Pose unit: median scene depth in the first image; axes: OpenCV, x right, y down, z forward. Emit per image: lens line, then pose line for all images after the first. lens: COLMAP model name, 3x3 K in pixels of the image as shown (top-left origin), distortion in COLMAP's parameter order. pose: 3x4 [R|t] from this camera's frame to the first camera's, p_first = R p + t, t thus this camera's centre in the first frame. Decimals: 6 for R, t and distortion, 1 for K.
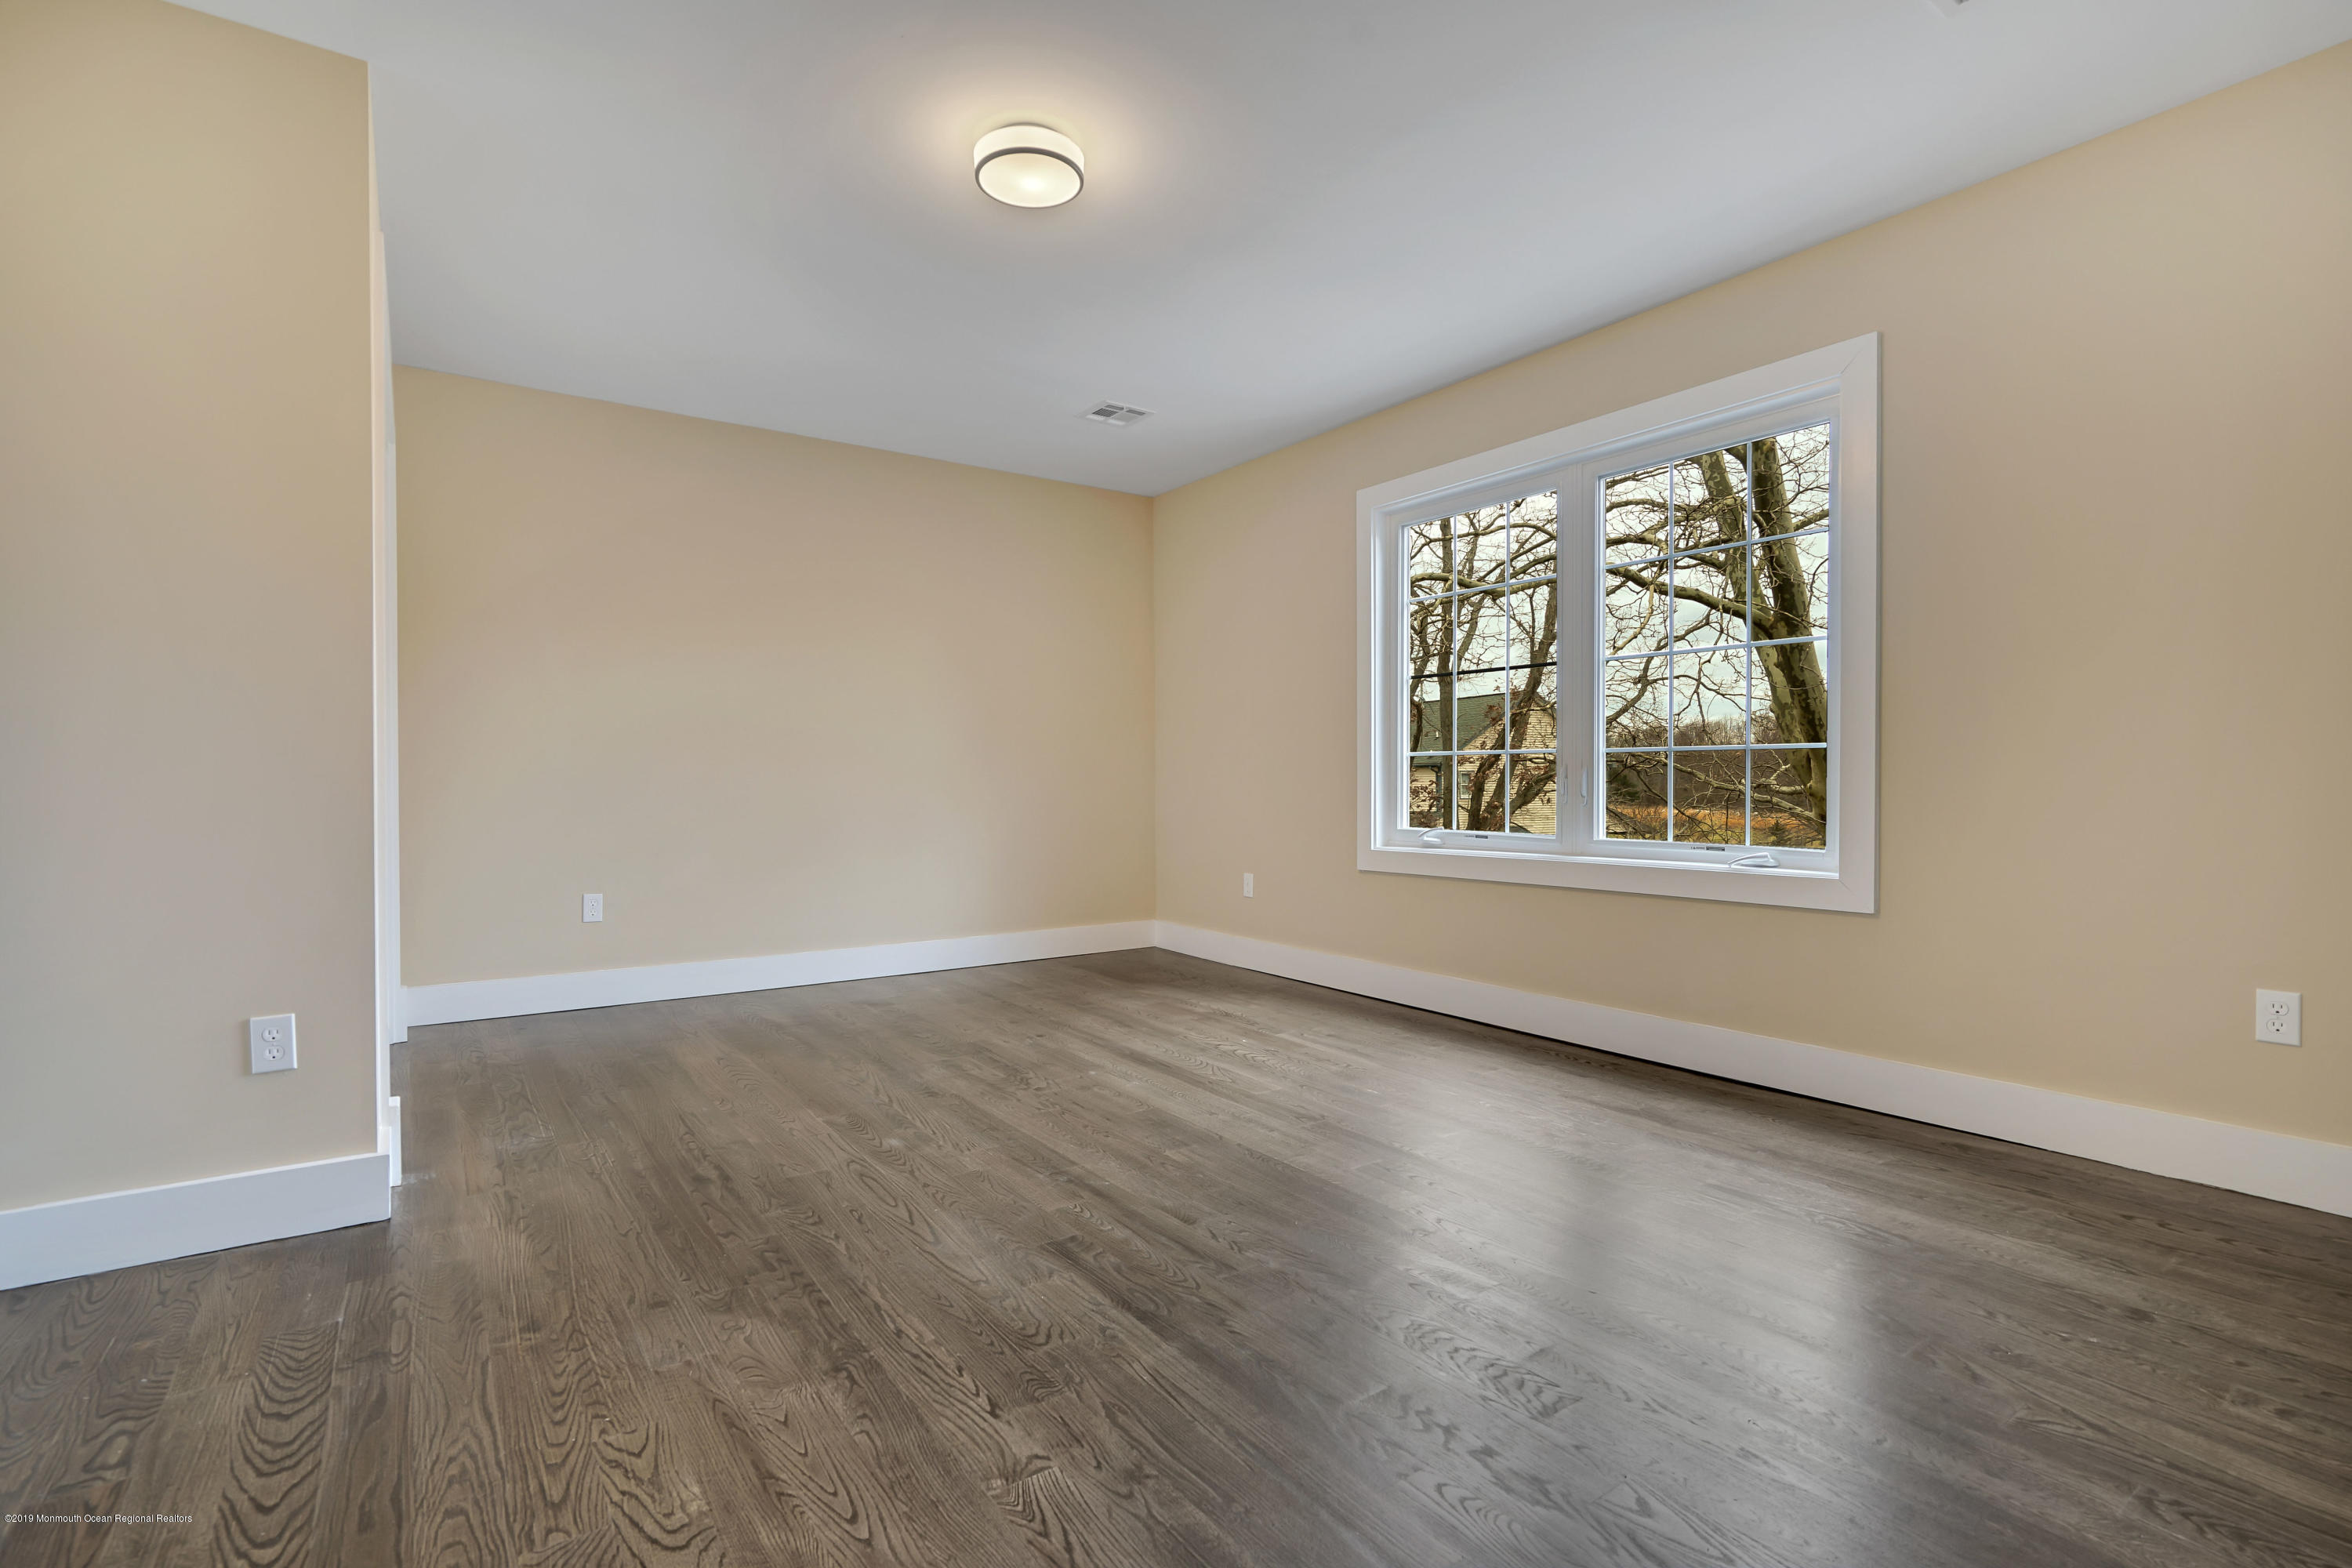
lens RADIAL K [[1075.3, 0, 1176.0], [0, 1075.3, 789.1], [0, 0, 1]] dist [0.001255, 0.000109]
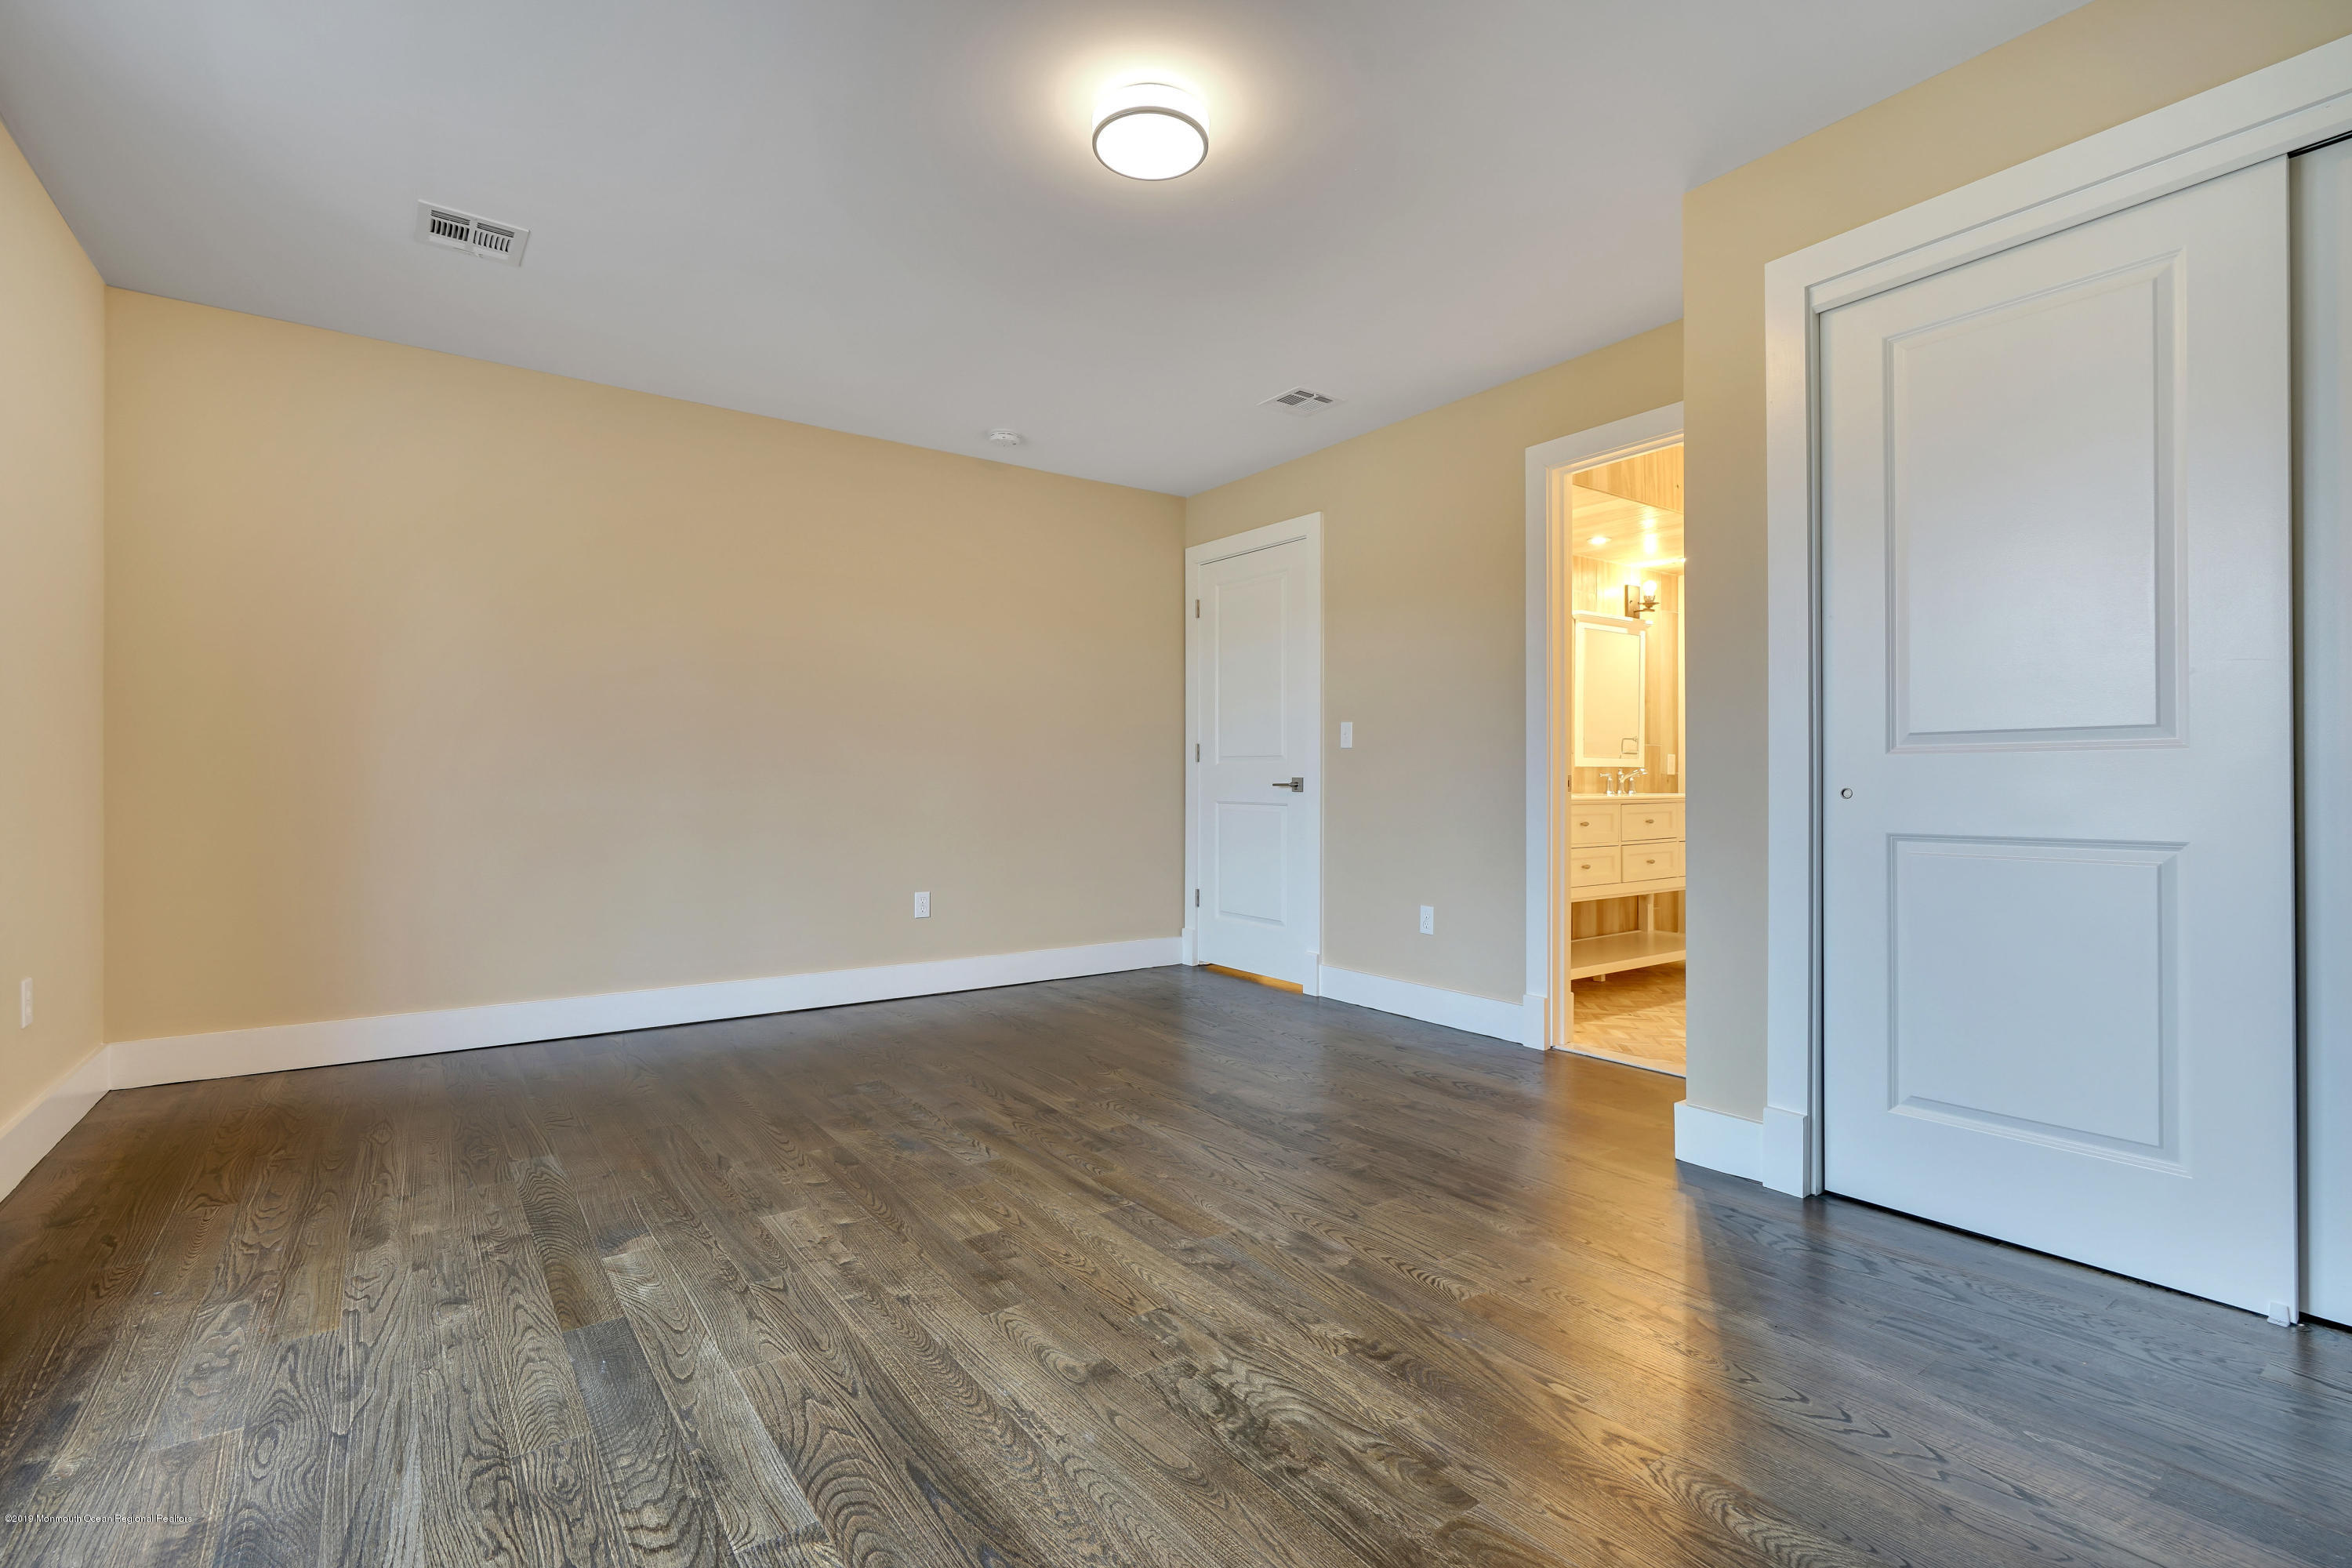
lens RADIAL K [[1075.3, 0, 1175.6], [0, 1075.3, 780.7], [0, 0, 1]] dist [0.001255, 0.000109]
pose [[-0.999926, 0.001873, -0.012006, -0.144997], [0.001869, 0.999998, 0.000360, -0.016804], [0.012007, 0.000338, -0.999928, 1.922660]]
